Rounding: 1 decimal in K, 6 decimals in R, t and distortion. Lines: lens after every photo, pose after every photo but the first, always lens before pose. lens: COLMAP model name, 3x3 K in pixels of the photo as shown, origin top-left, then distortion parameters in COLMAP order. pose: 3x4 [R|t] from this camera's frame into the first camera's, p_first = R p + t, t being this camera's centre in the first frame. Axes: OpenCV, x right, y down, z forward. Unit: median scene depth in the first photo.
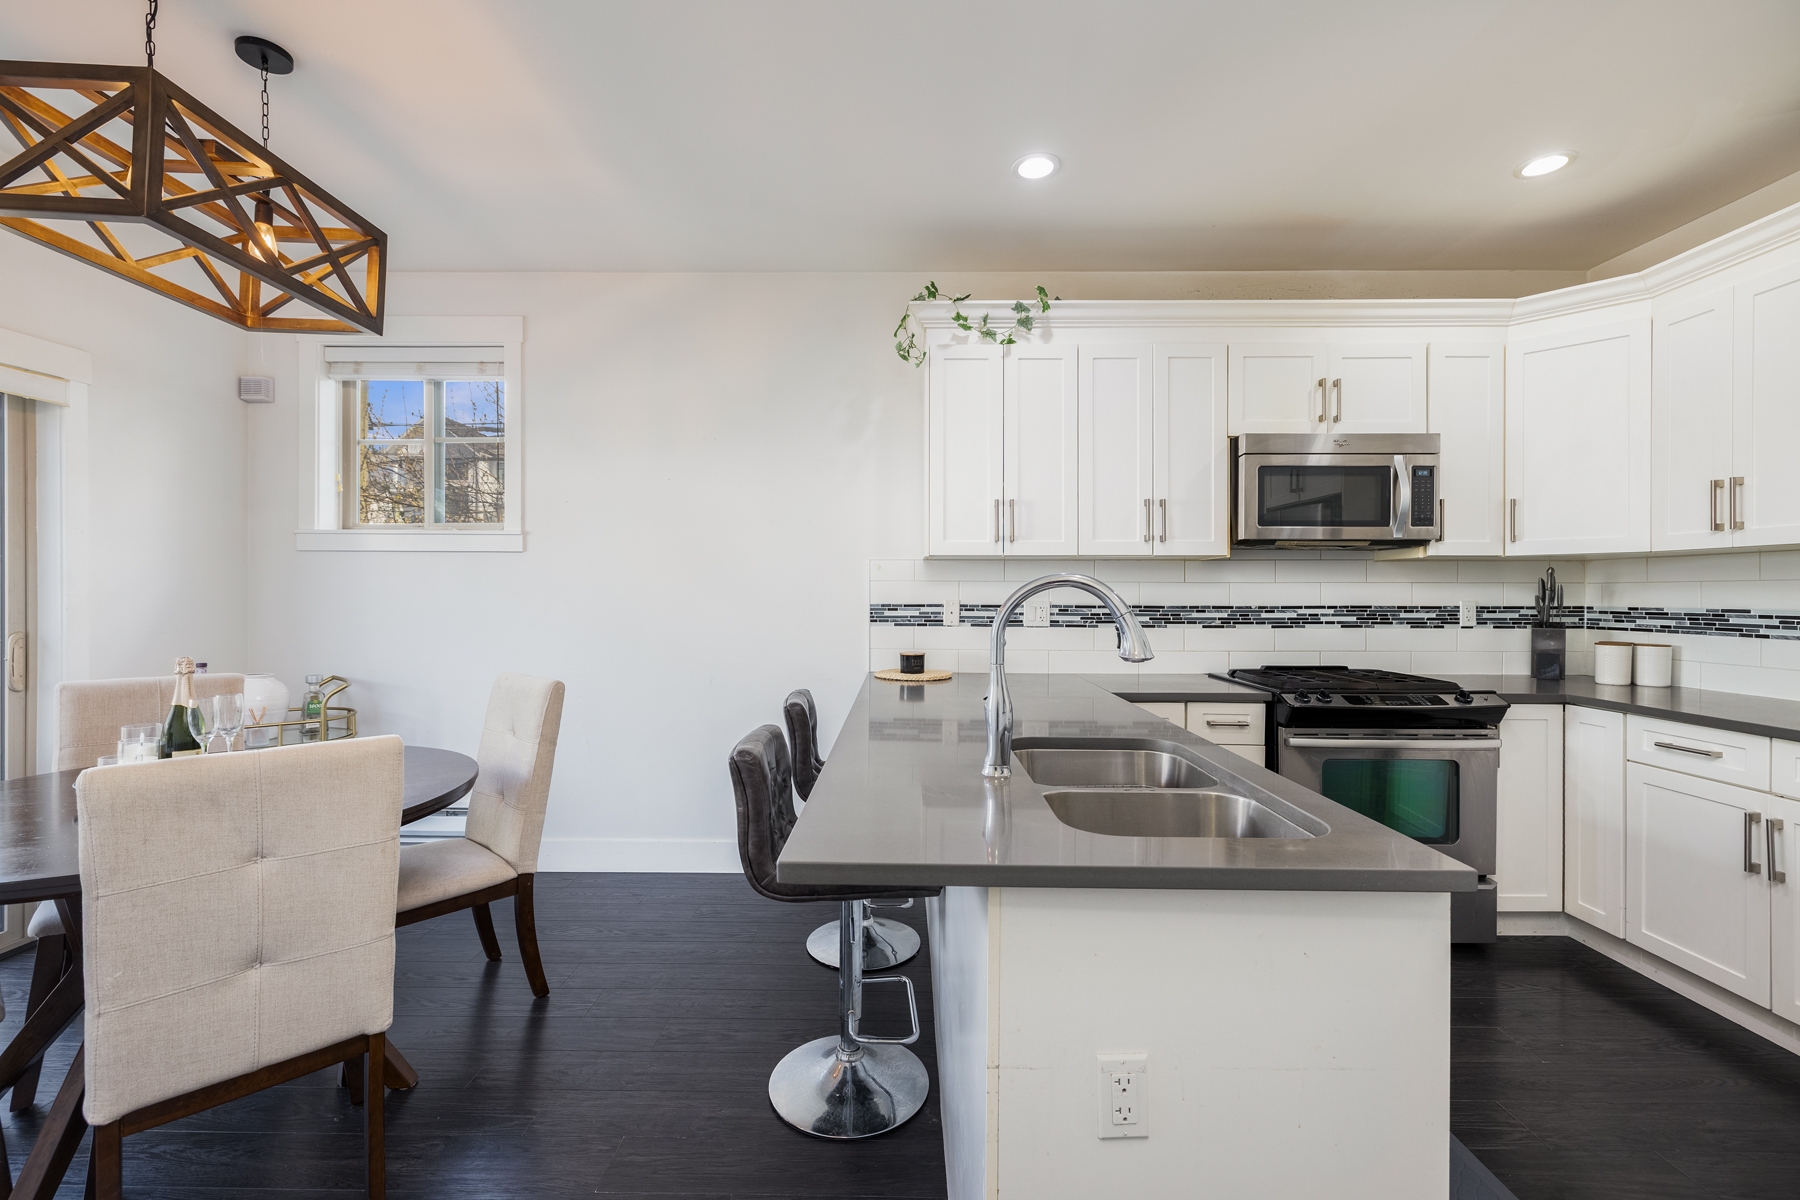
lens RADIAL K [[758.2, 0, 902.1], [0, 758.2, 597.1], [0, 0, 1]] dist [0.000719, 0.001255]
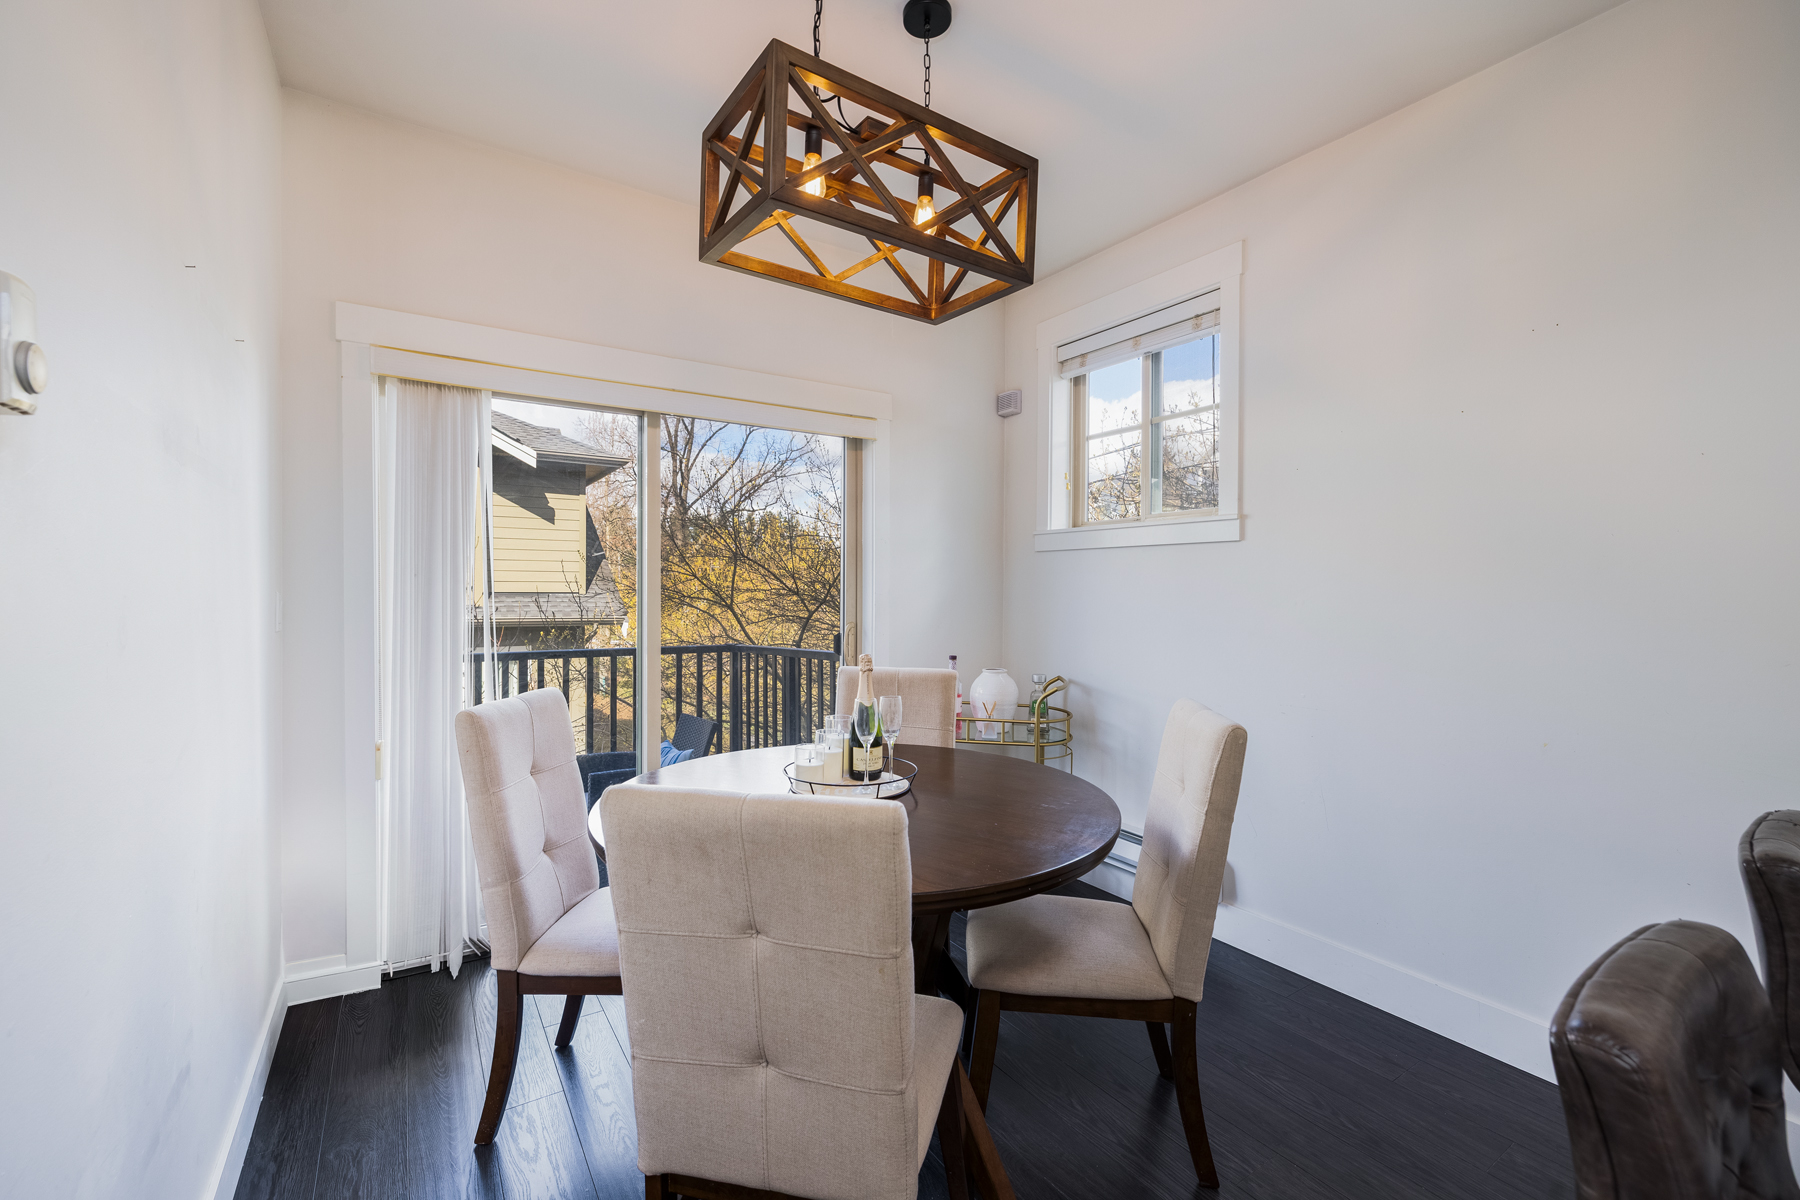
lens RADIAL K [[758.2, 0, 894.5], [0, 758.2, 597.3], [0, 0, 1]] dist [0.000719, 0.001255]
pose [[0.559121, 0.006237, -0.829063, -0.055368], [-0.007252, 0.999970, 0.002632, -0.000439], [0.829055, 0.004540, 0.559149, 0.296752]]
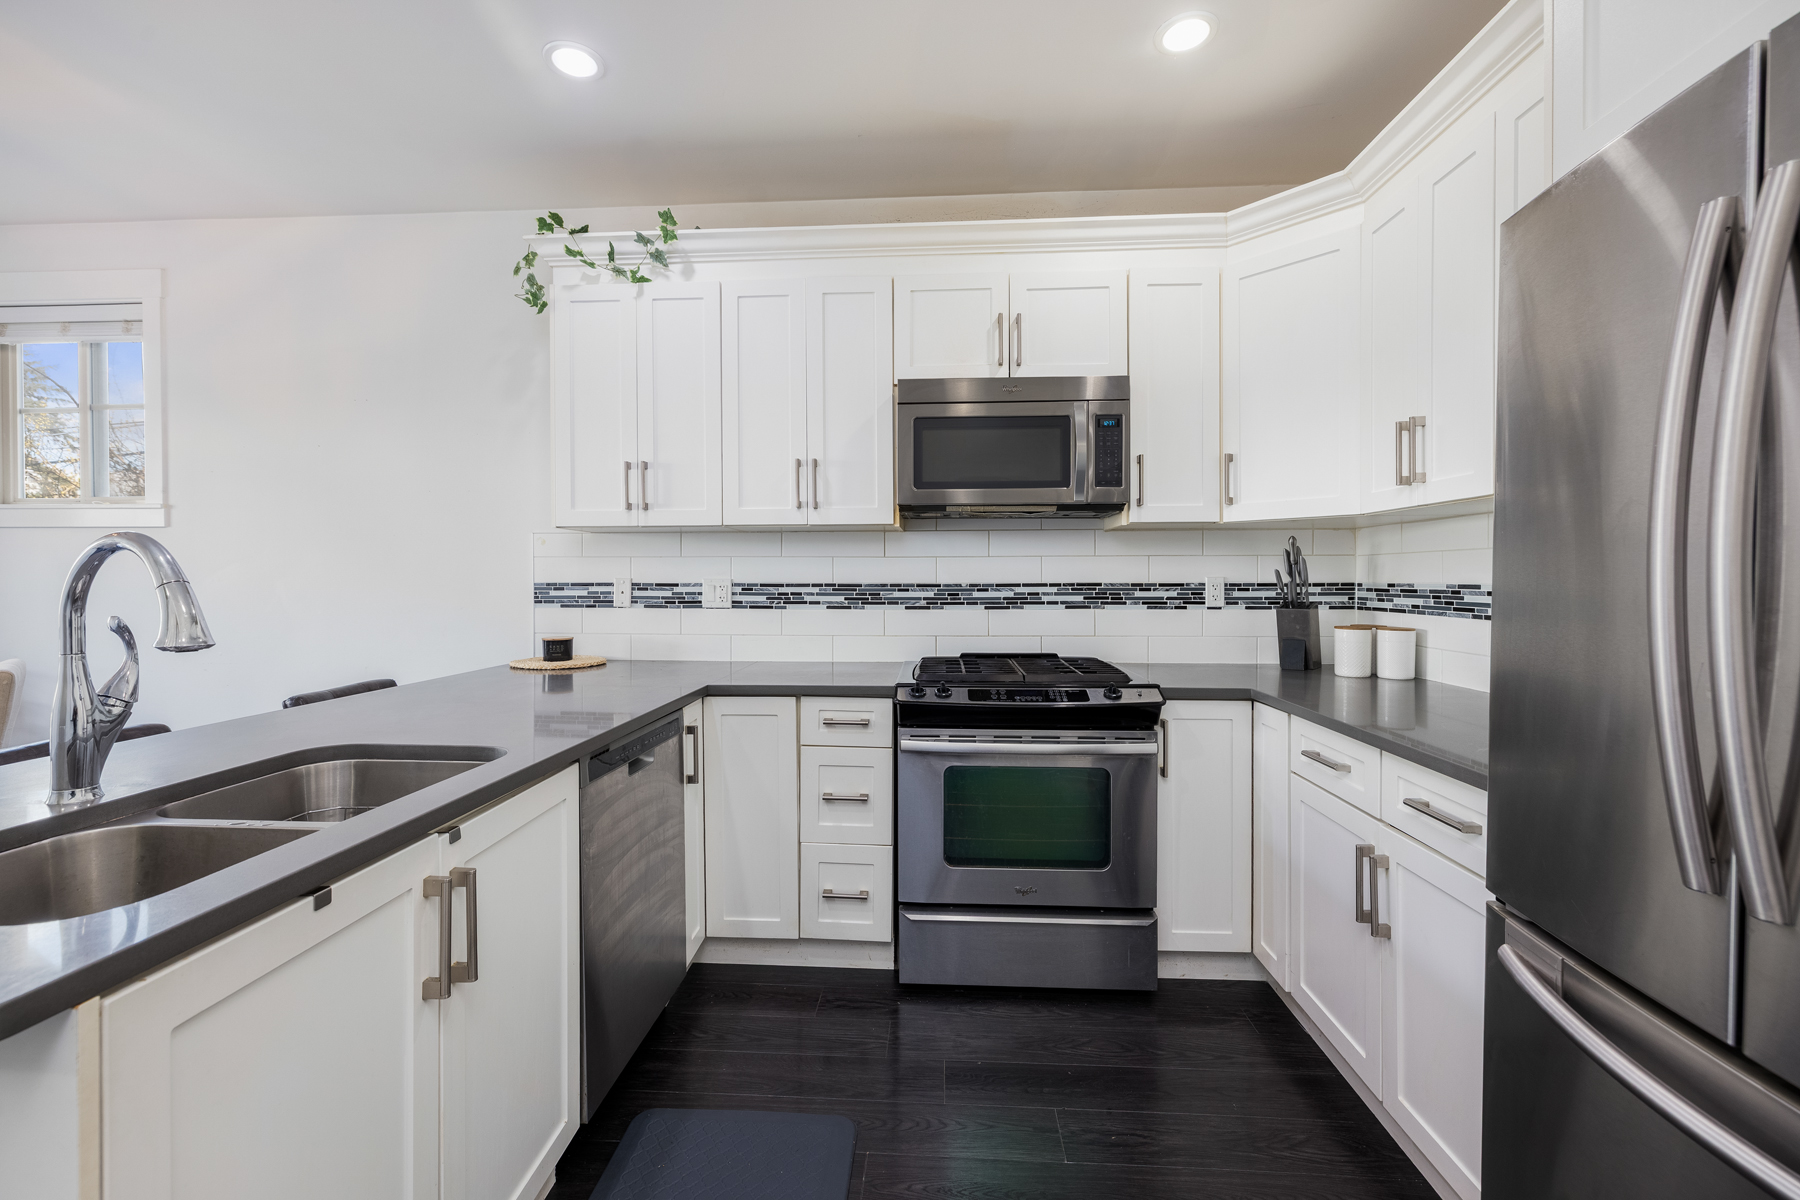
lens RADIAL K [[758.2, 0, 898.4], [0, 758.2, 587.4], [0, 0, 1]] dist [0.000719, 0.001255]
pose [[0.998609, -0.002699, -0.052656, 0.482359], [0.003115, 0.999965, 0.007824, 0.009821], [0.052634, -0.007977, 0.998582, 0.145240]]
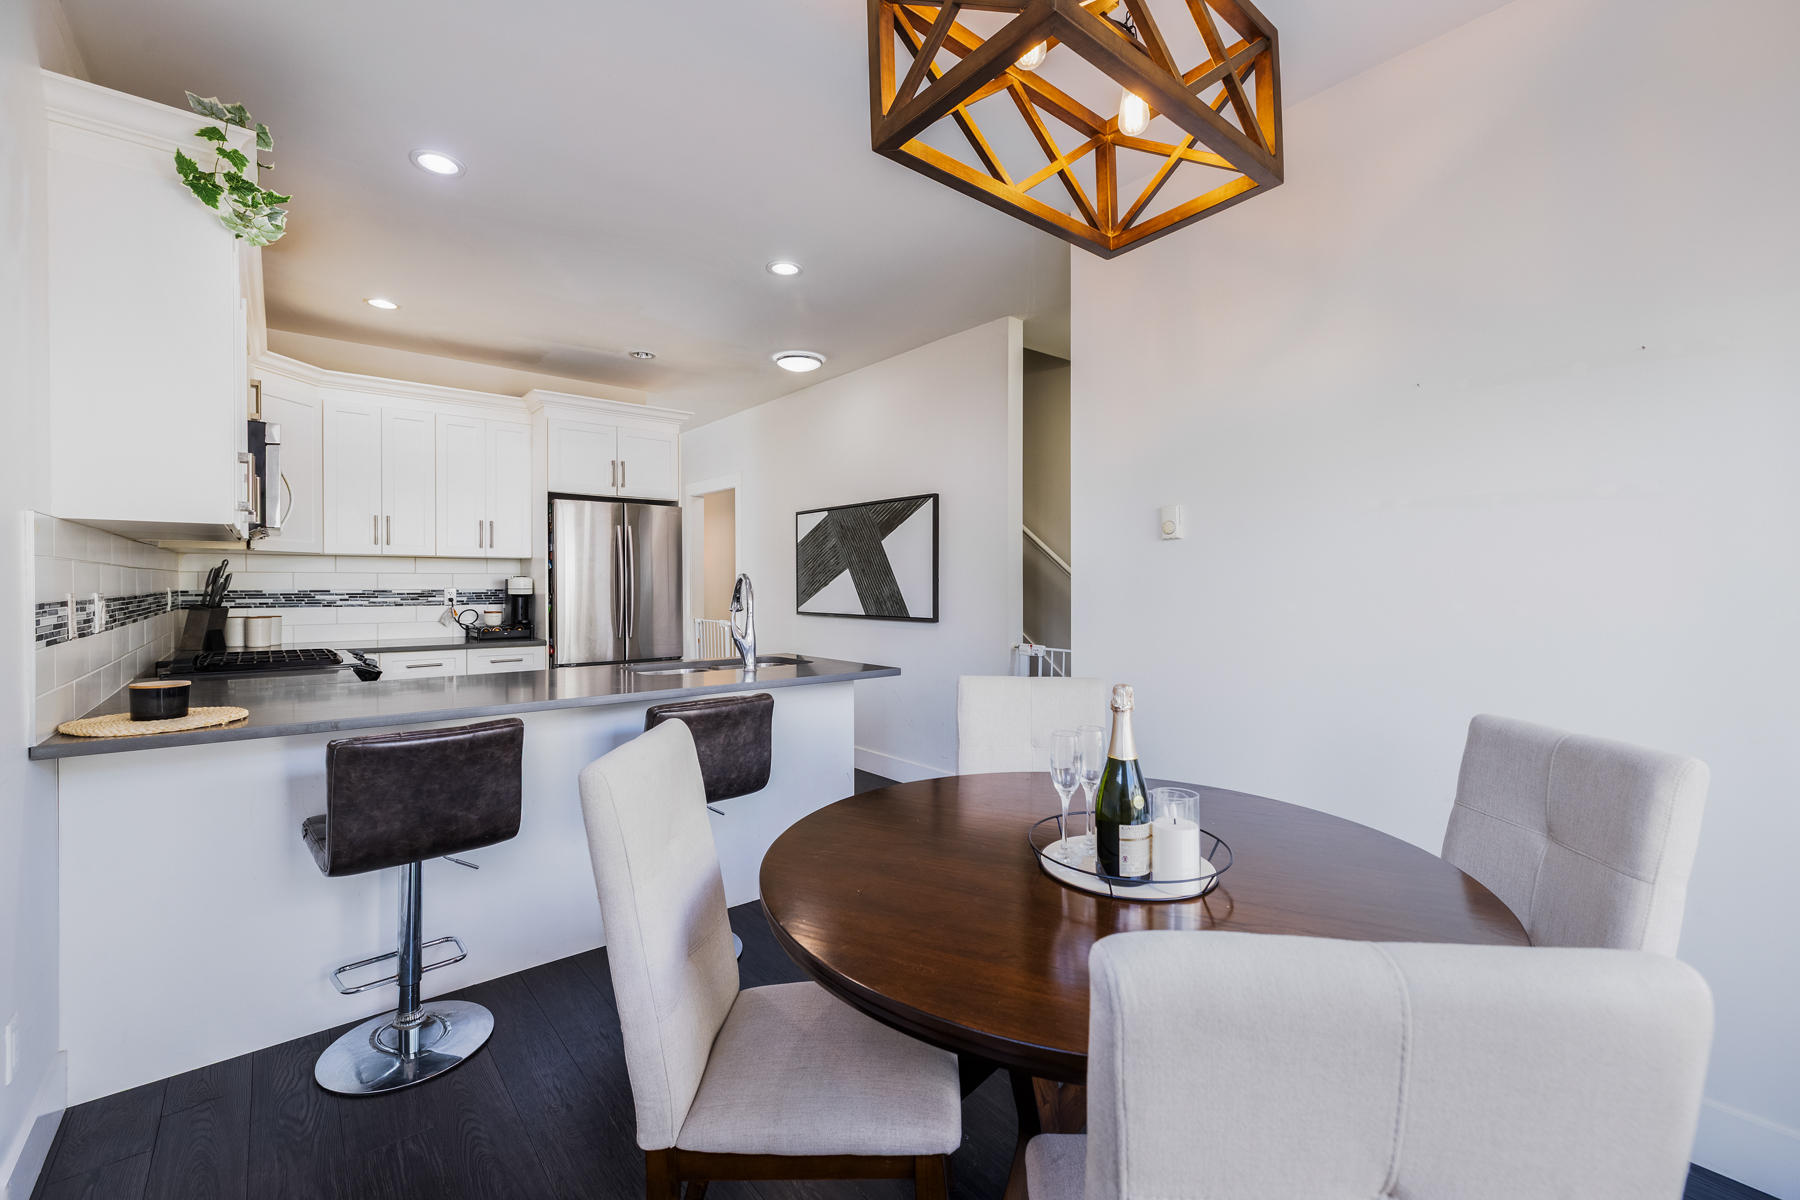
lens RADIAL K [[758.2, 0, 893.2], [0, 758.2, 581.4], [0, 0, 1]] dist [0.000719, 0.001255]
pose [[-0.642485, -0.002657, 0.766294, -0.848773], [-0.000676, 0.999996, 0.002900, -0.007327], [-0.766298, 0.001346, -0.642483, 1.001064]]
